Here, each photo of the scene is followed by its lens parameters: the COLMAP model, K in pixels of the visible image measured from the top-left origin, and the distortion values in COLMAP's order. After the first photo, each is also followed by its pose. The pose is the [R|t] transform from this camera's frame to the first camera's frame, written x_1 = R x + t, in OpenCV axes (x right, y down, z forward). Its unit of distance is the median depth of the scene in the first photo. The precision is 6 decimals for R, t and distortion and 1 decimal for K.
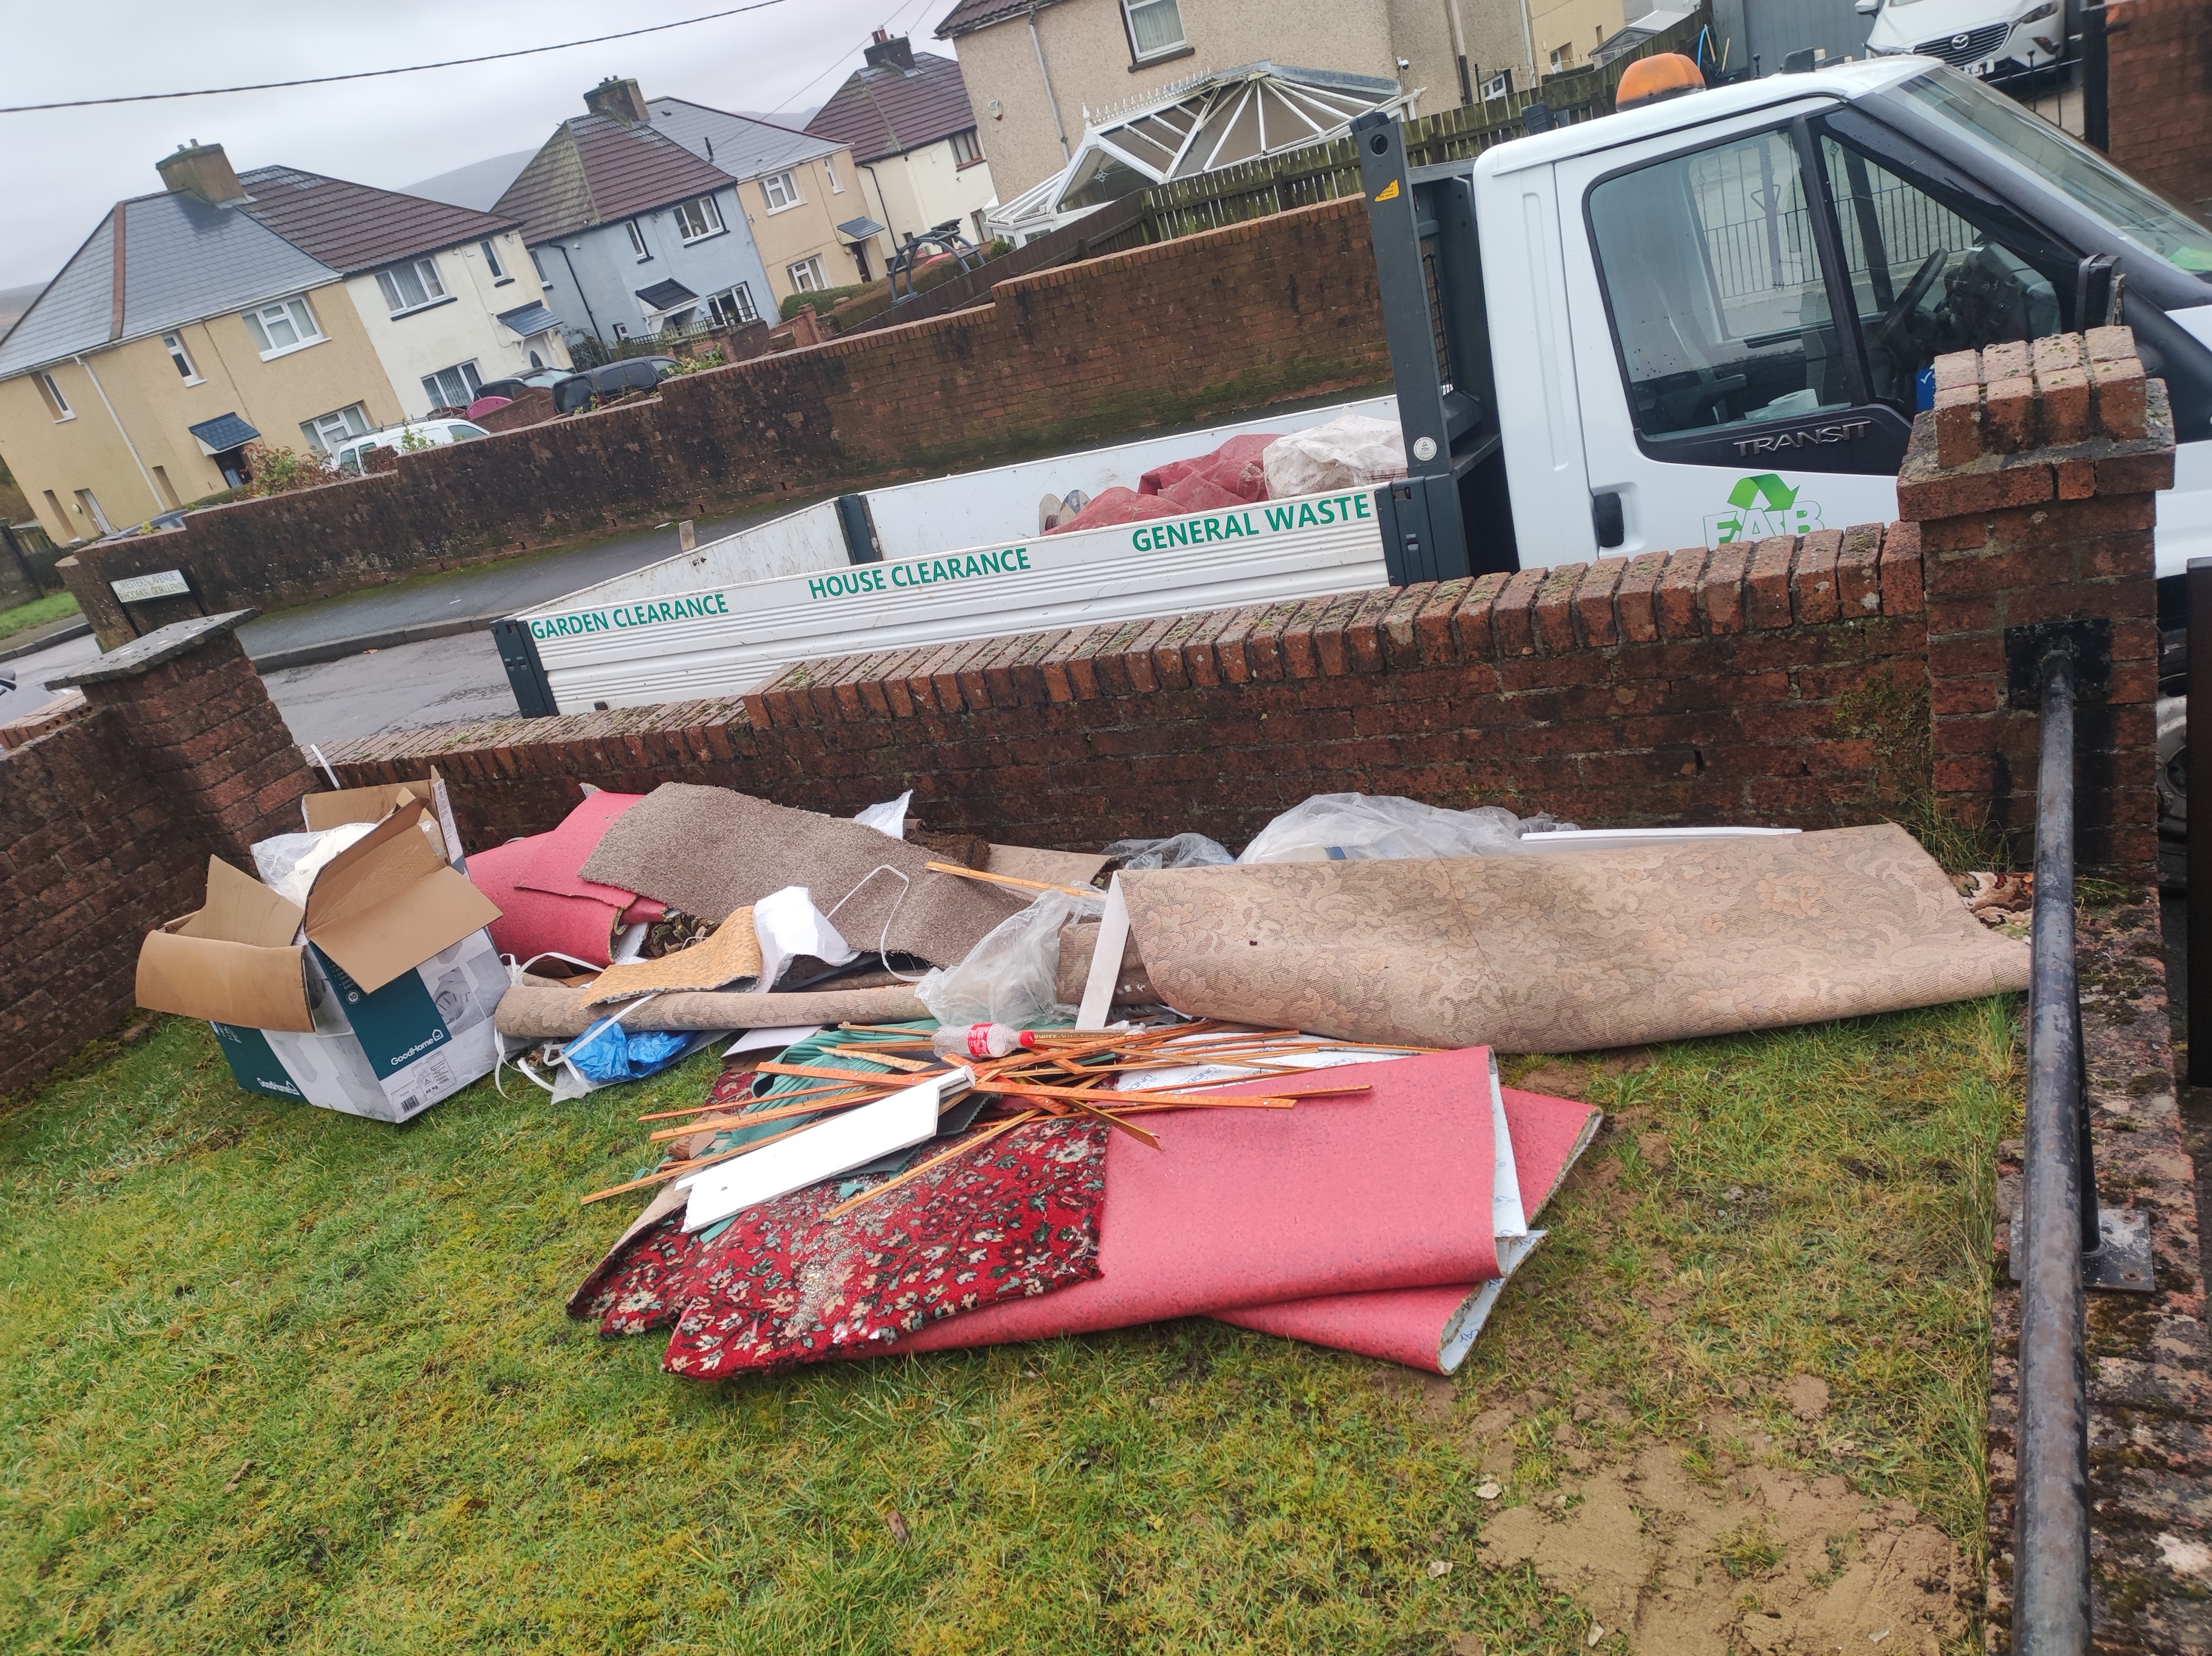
lens RADIAL K [[1644.6, 0, 1106.0], [0, 1644.6, 828.0], [0, 0, 1]] dist [0.040745, -0.034484]
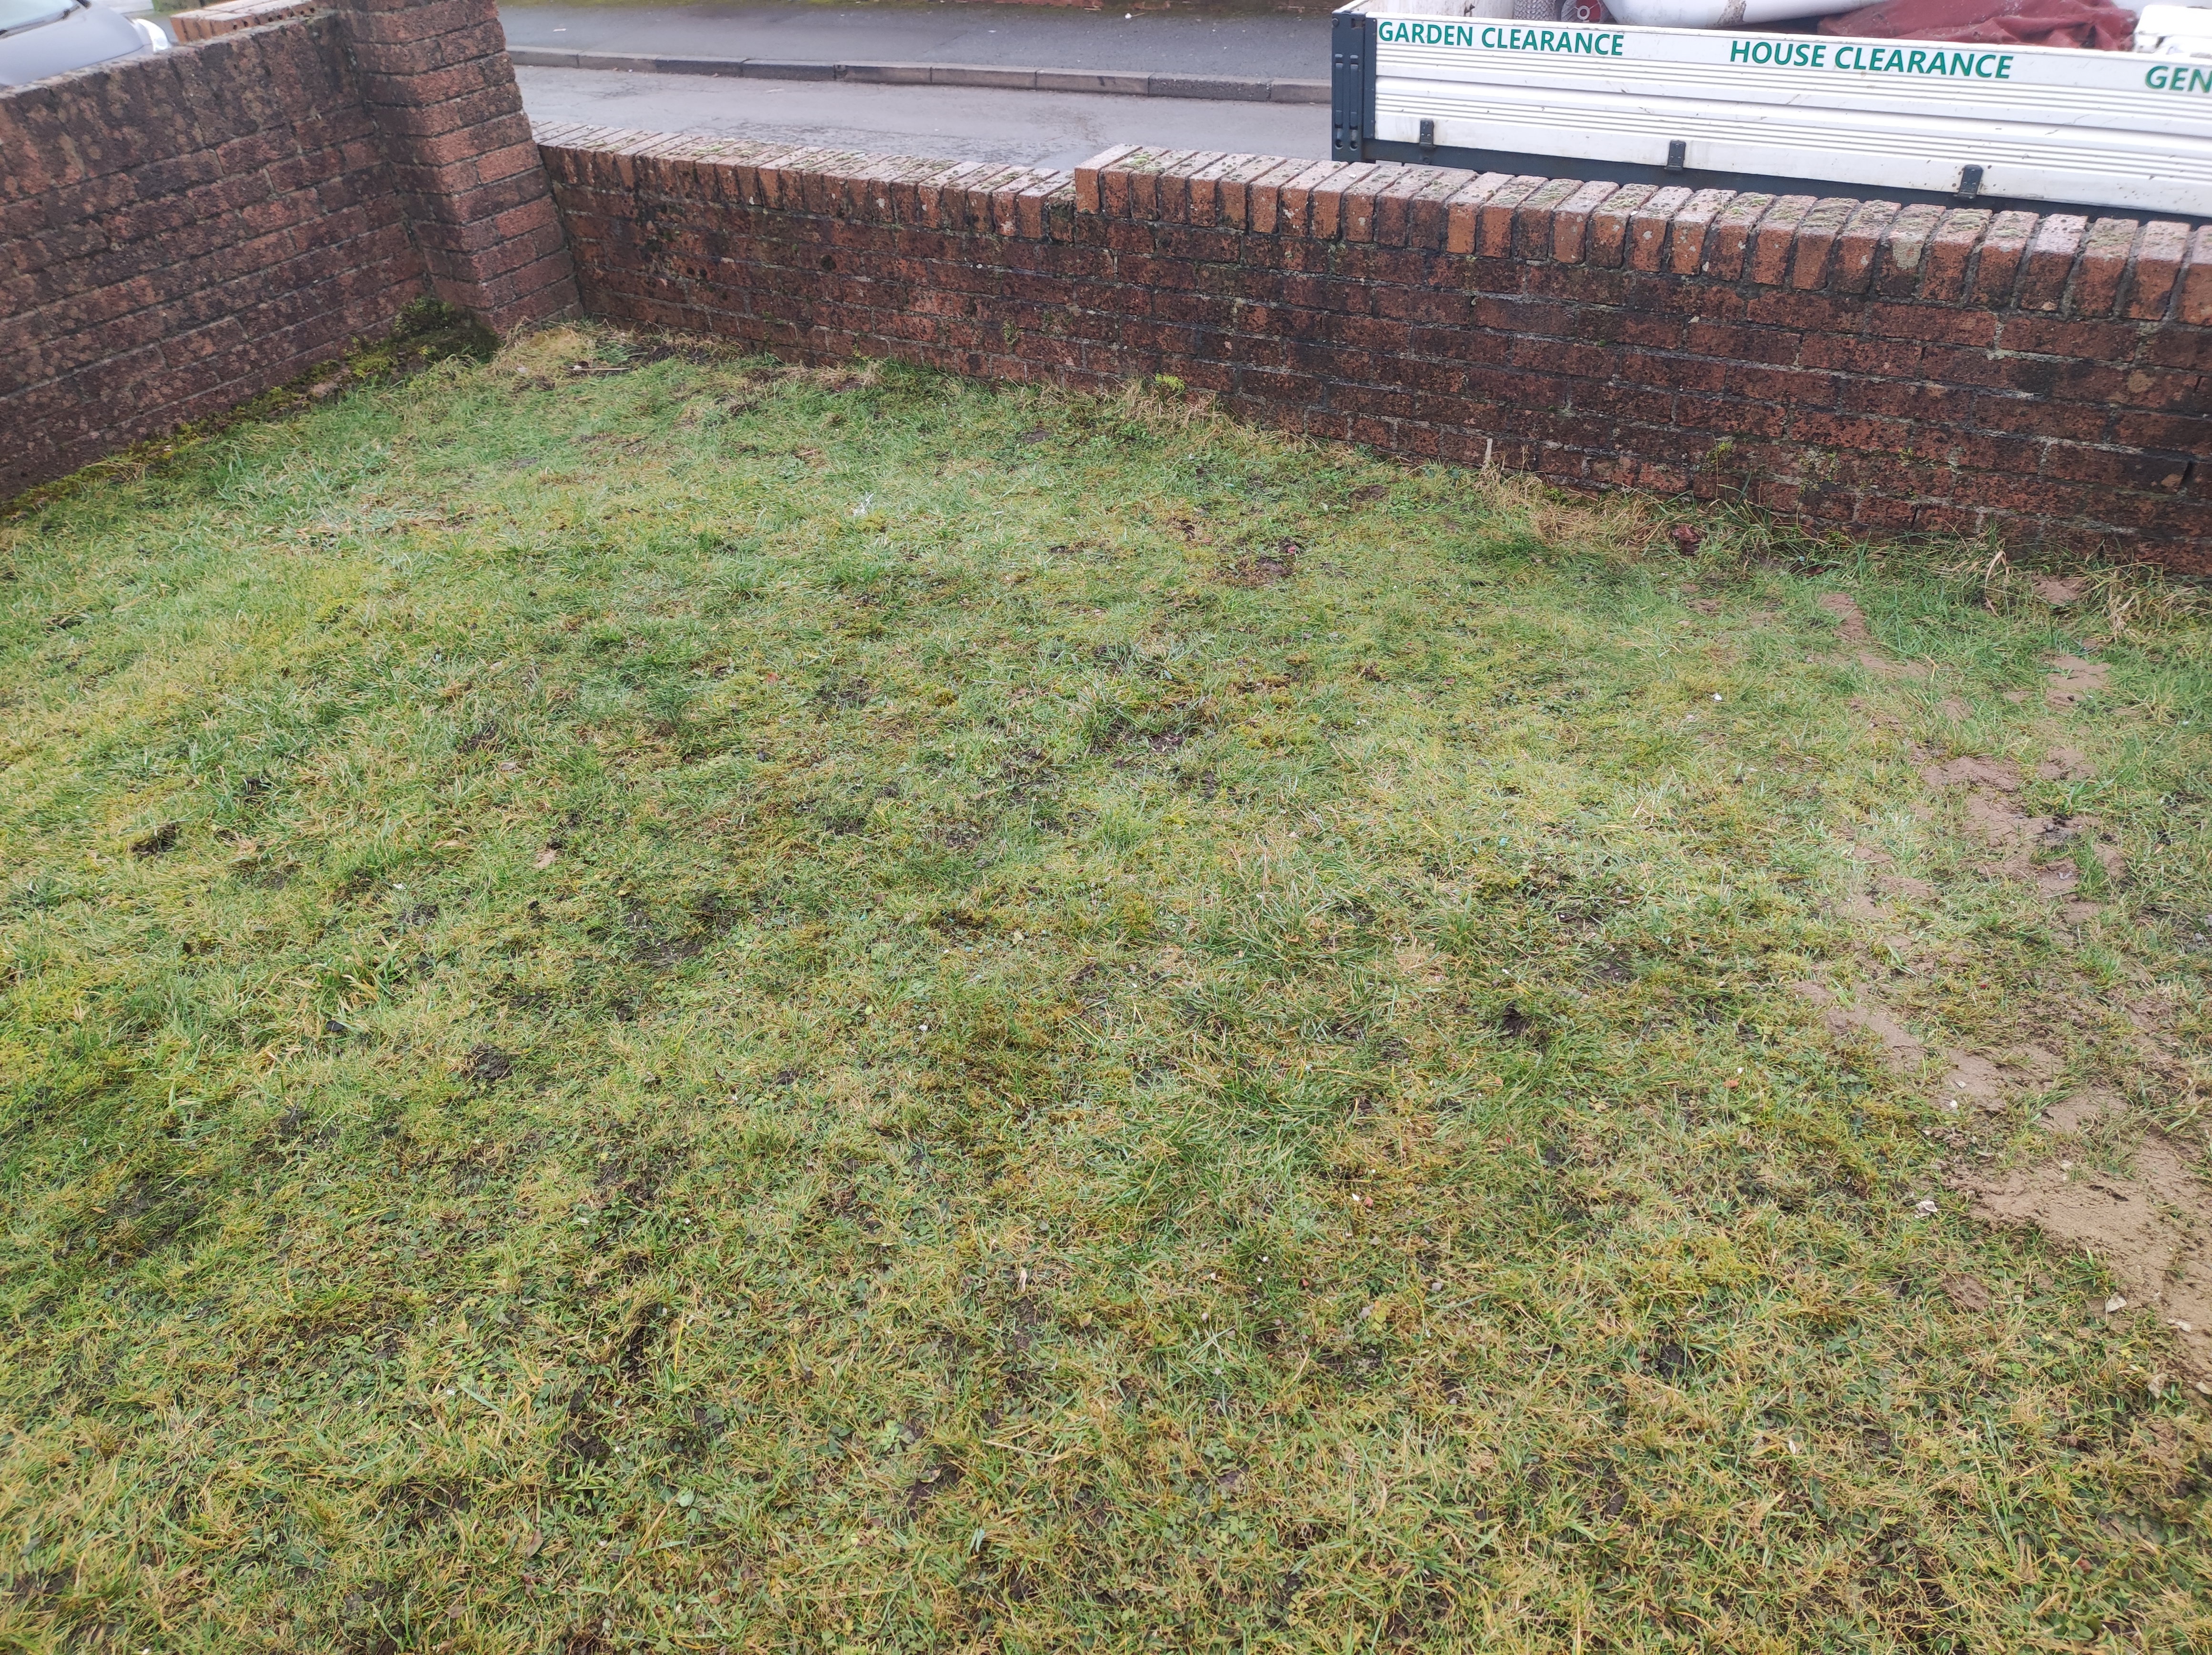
lens RADIAL K [[1644.5, 0, 1106.0], [0, 1644.5, 827.5], [0, 0, 1]] dist [0.040745, -0.034484]
pose [[0.973082, 0.225852, 0.045860, -0.176578], [-0.230428, 0.950111, 0.210218, 0.071918], [0.003906, -0.215126, 0.976578, 0.054158]]
